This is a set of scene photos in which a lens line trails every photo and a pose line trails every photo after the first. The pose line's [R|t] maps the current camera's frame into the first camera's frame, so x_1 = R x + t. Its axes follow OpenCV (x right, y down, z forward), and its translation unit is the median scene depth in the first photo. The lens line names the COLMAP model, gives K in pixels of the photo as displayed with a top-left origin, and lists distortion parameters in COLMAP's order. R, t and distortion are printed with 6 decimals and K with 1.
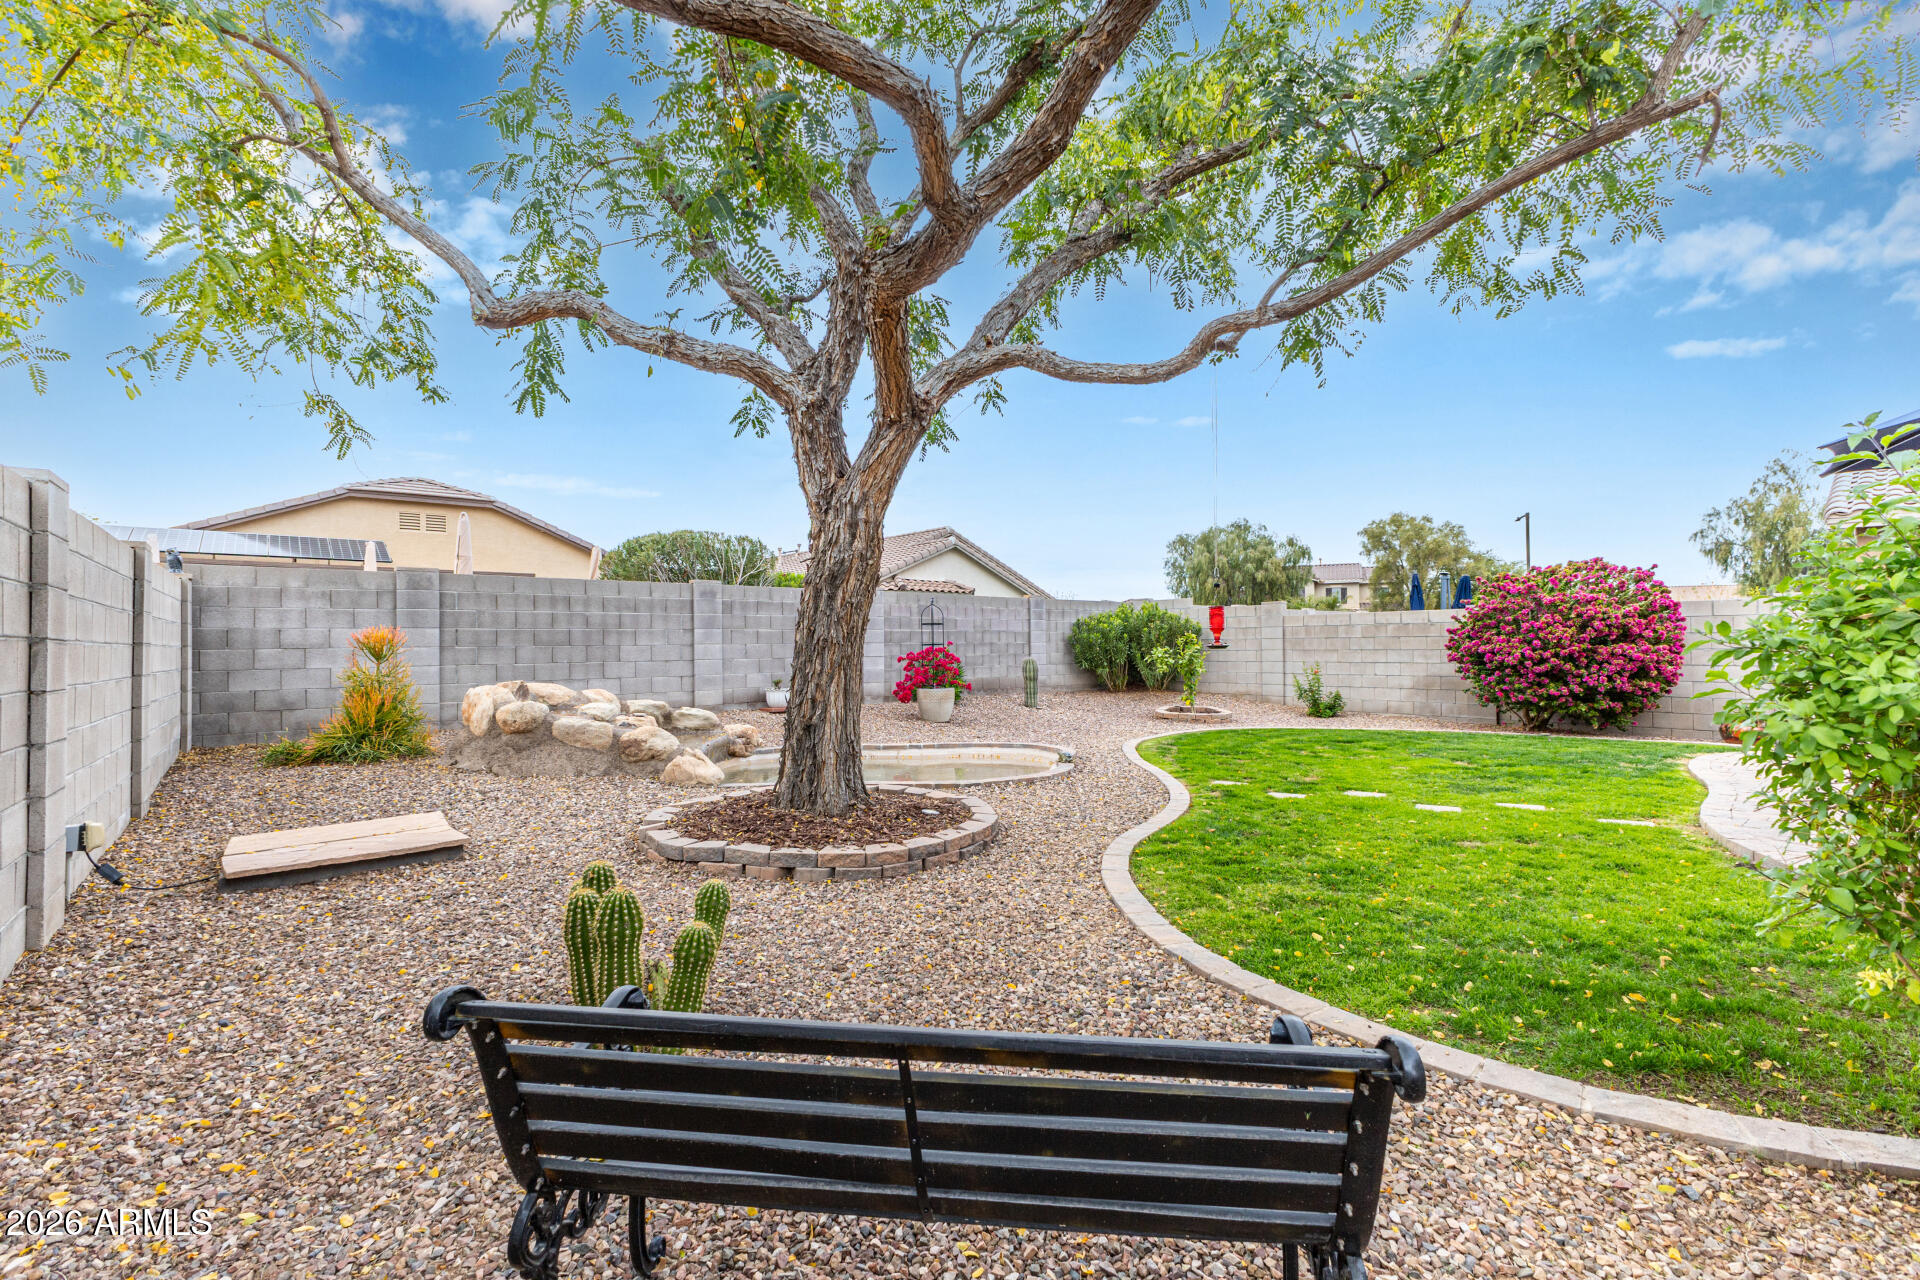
lens RADIAL K [[825.9, 0, 956.8], [0, 825.9, 630.6], [0, 0, 1]] dist [0.014972, -0.004168]
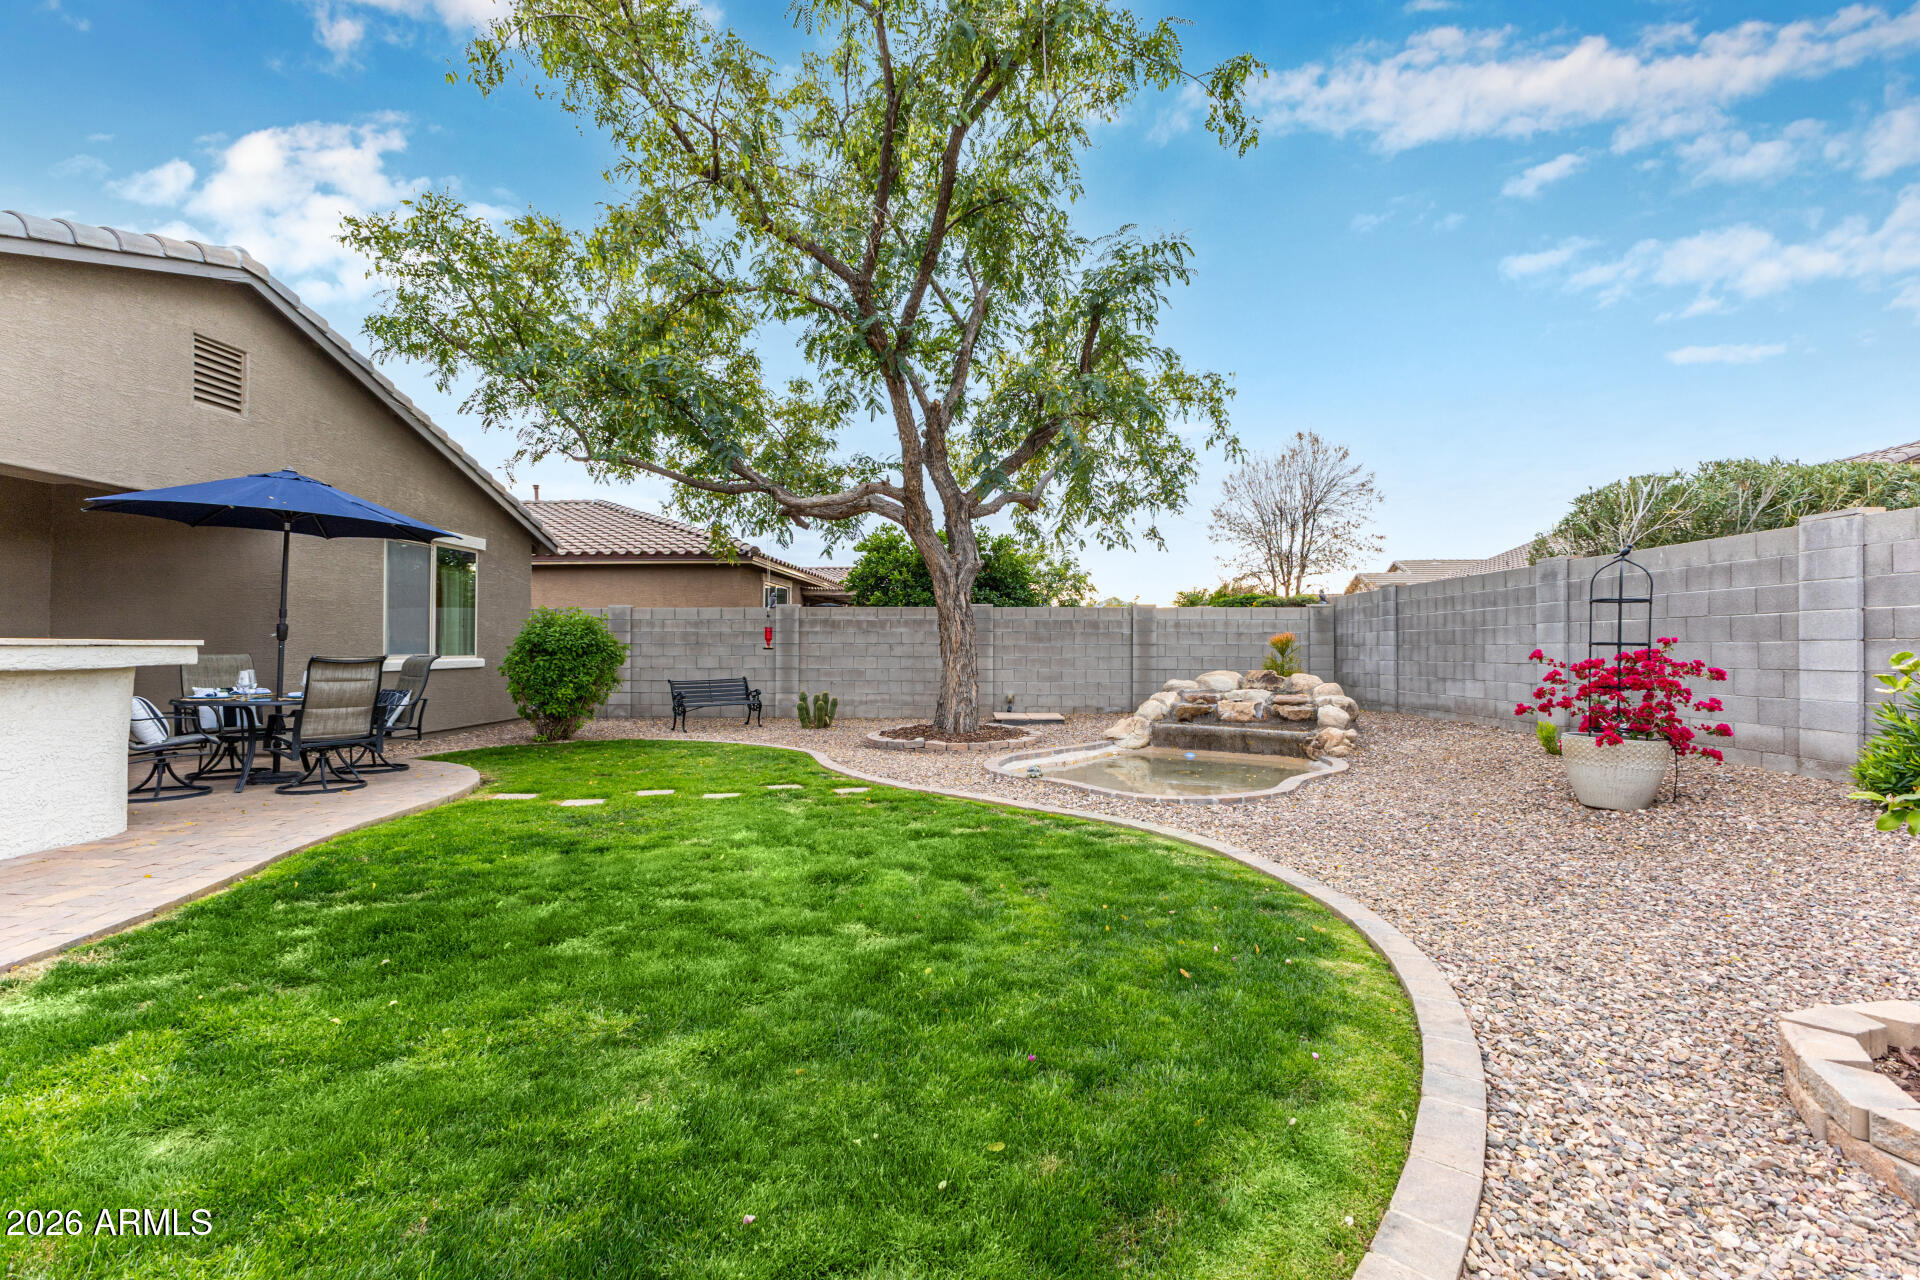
lens RADIAL K [[825.9, 0, 958.3], [0, 825.9, 630.2], [0, 0, 1]] dist [0.014972, -0.004168]
pose [[-0.661670, -0.009254, -0.749738, 0.671693], [0.016441, 0.999504, -0.026847, 0.017512], [0.749615, -0.030090, -0.661190, 1.196254]]
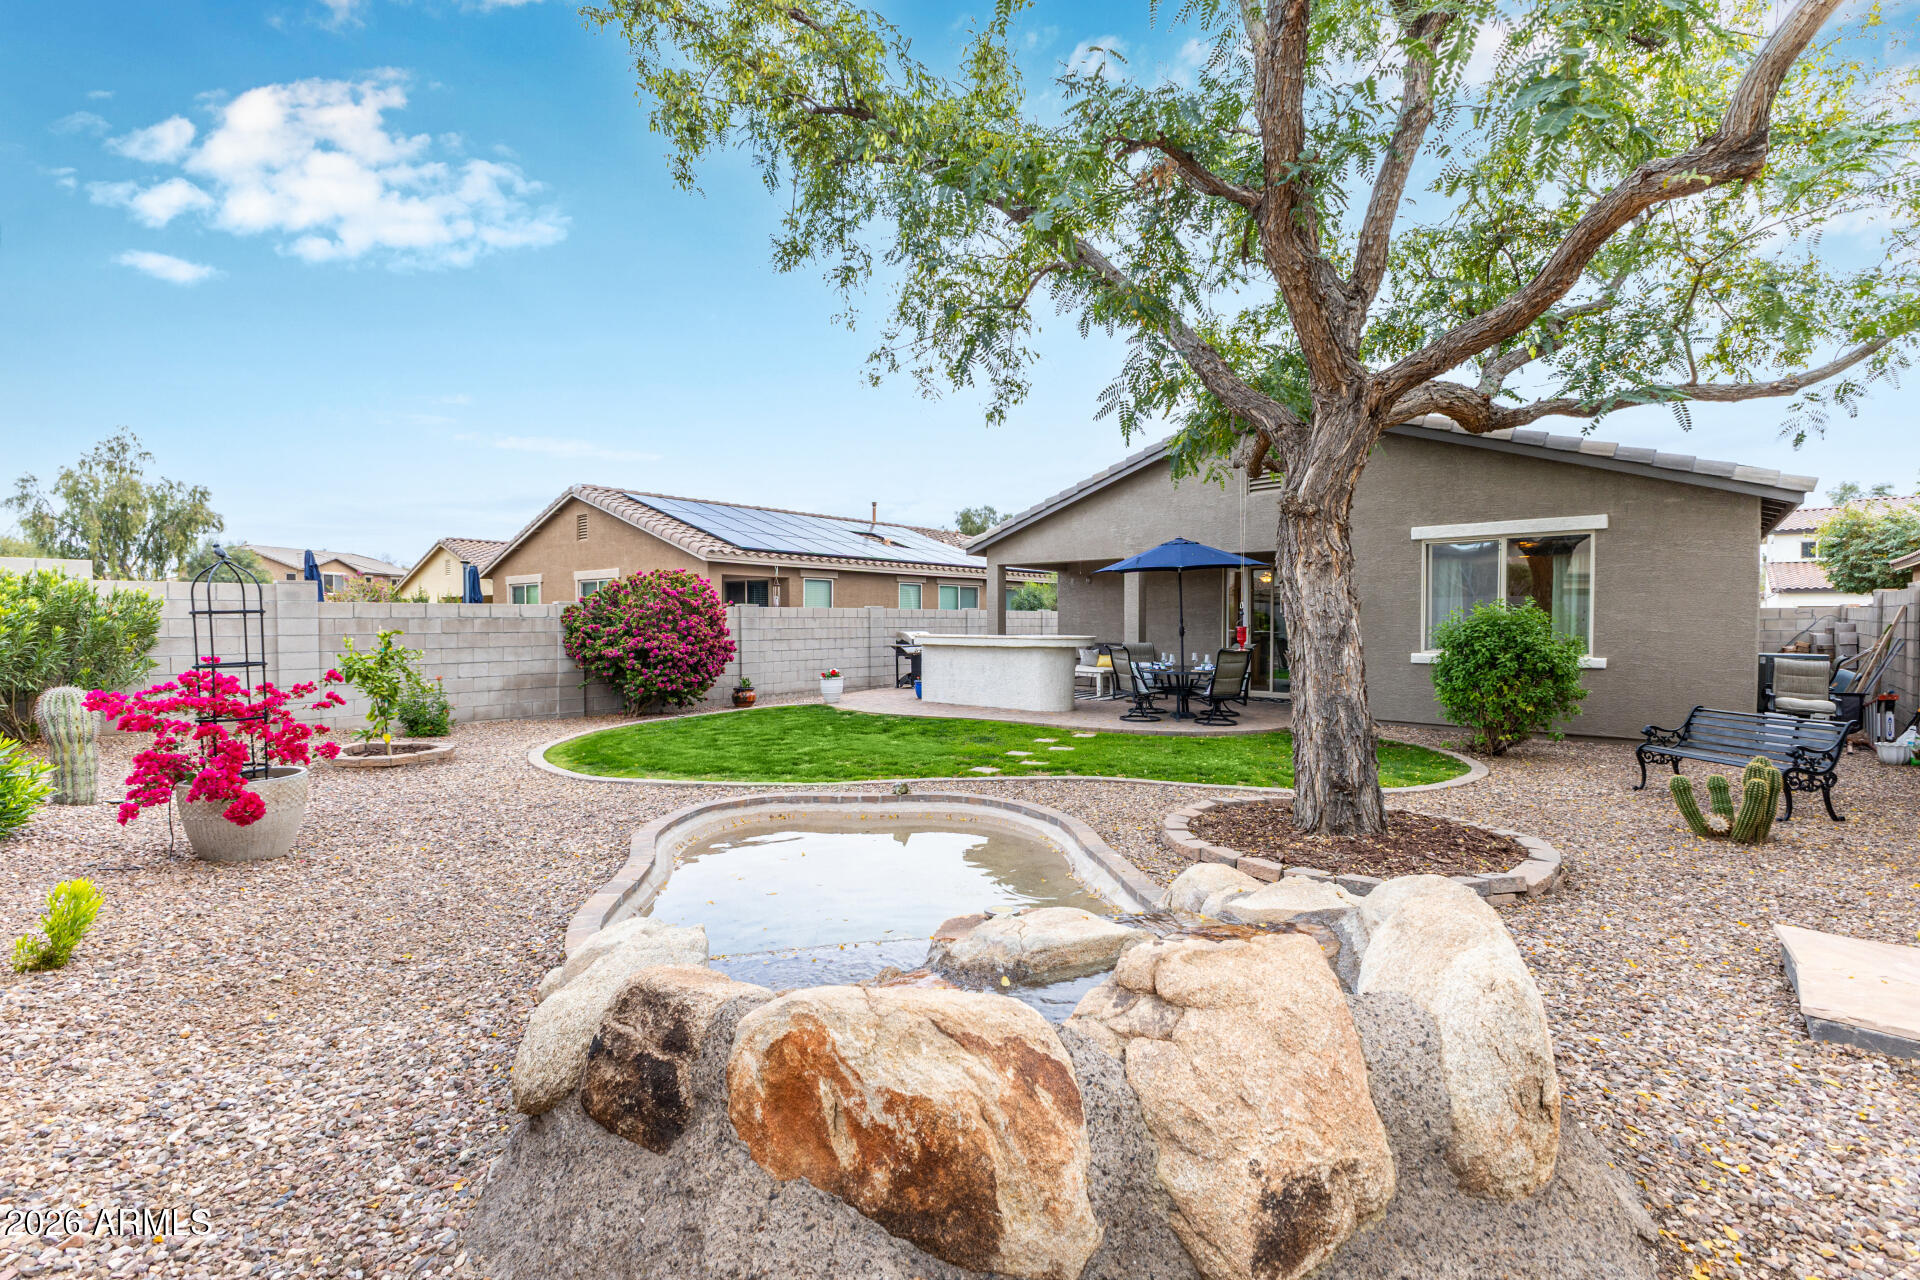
lens RADIAL K [[825.9, 0, 961.8], [0, 825.9, 639.7], [0, 0, 1]] dist [0.014972, -0.004168]
pose [[-0.167478, -0.016854, 0.985732, -0.548281], [-0.016446, 0.999762, 0.014299, -0.007676], [-0.985739, -0.013817, -0.167716, 0.842313]]
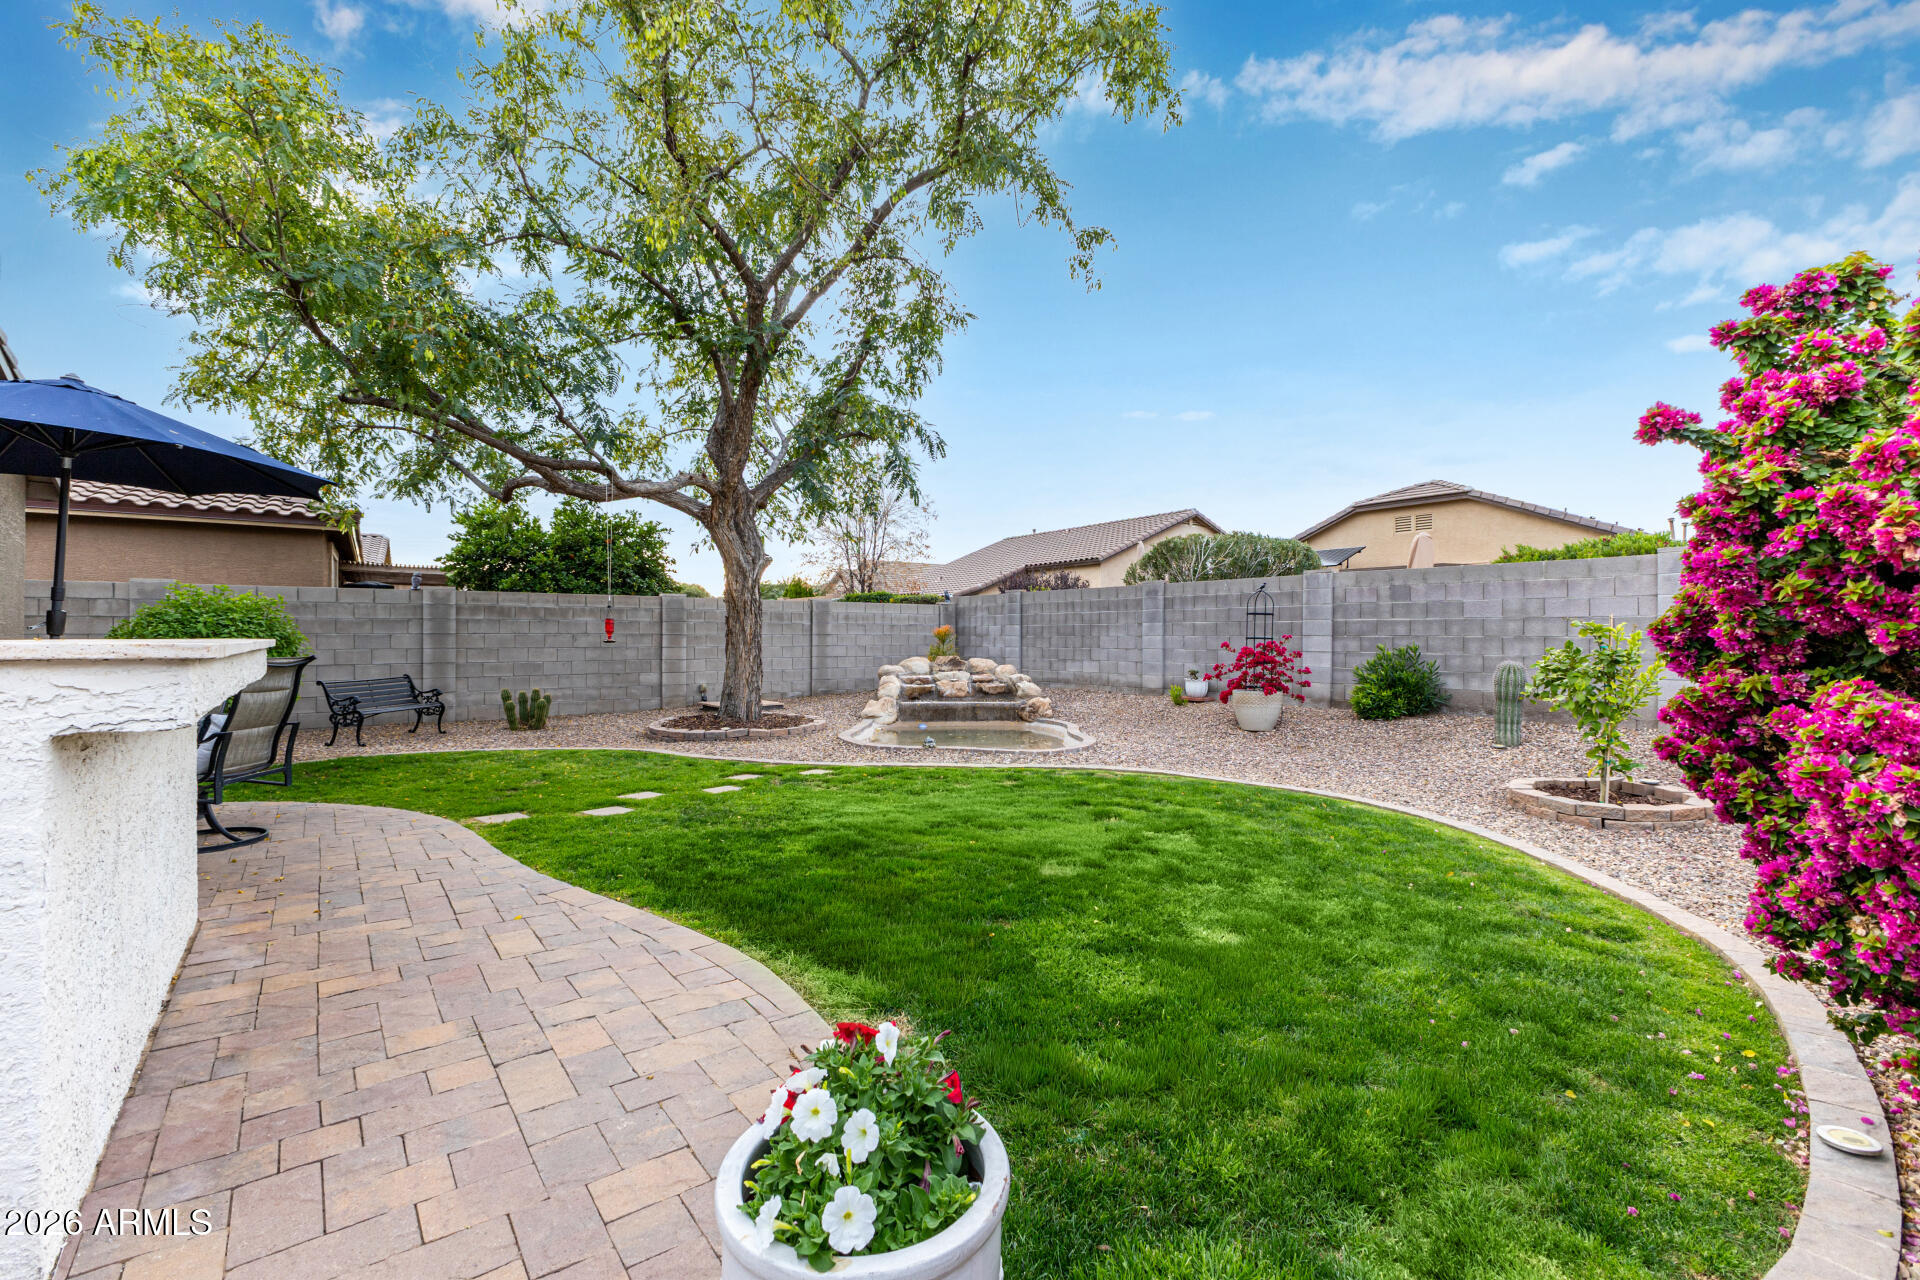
lens RADIAL K [[825.9, 0, 960.9], [0, 825.9, 631.6], [0, 0, 1]] dist [0.014972, -0.004168]
pose [[-0.035720, 0.003864, -0.999354, 0.953736], [0.015727, 0.999871, 0.003303, 0.002857], [0.999238, -0.015599, -0.035776, 0.843621]]
